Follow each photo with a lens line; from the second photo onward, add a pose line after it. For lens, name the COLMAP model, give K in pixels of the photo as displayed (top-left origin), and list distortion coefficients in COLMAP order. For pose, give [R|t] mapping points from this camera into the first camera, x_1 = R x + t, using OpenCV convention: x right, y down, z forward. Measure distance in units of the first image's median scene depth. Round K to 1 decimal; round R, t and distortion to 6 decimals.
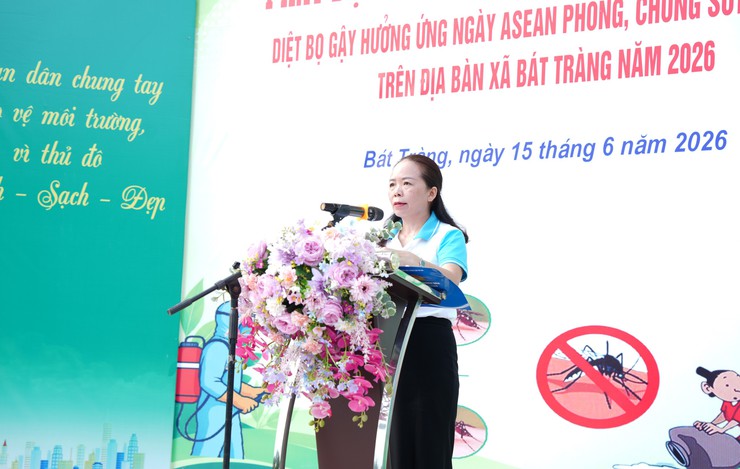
lens RADIAL K [[1280.1, 0, 370.0], [0, 1280.1, 234.5], [0, 0, 1]] dist [-0.006613, 0.082590]
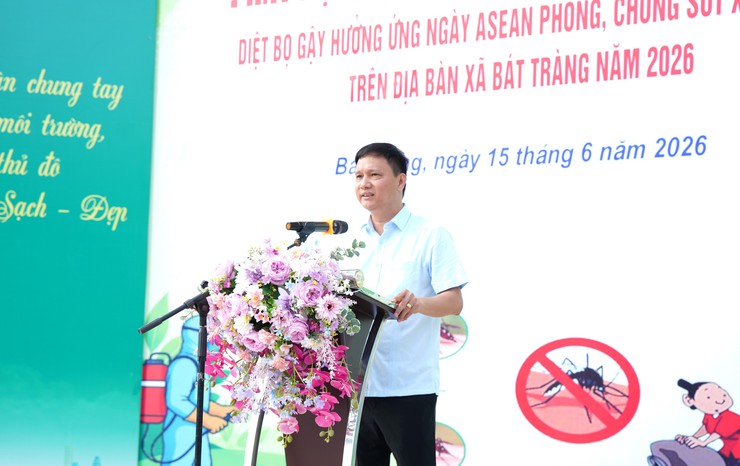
lens RADIAL K [[1497.7, 0, 370.0], [0, 1497.7, 233.0], [0, 0, 1]] dist [0.020240, -0.002806]
pose [[0.999896, -0.011325, 0.008967, 0.011546], [0.011295, 0.999931, 0.003331, -0.013210], [-0.009004, -0.003229, 0.999954, -0.129527]]
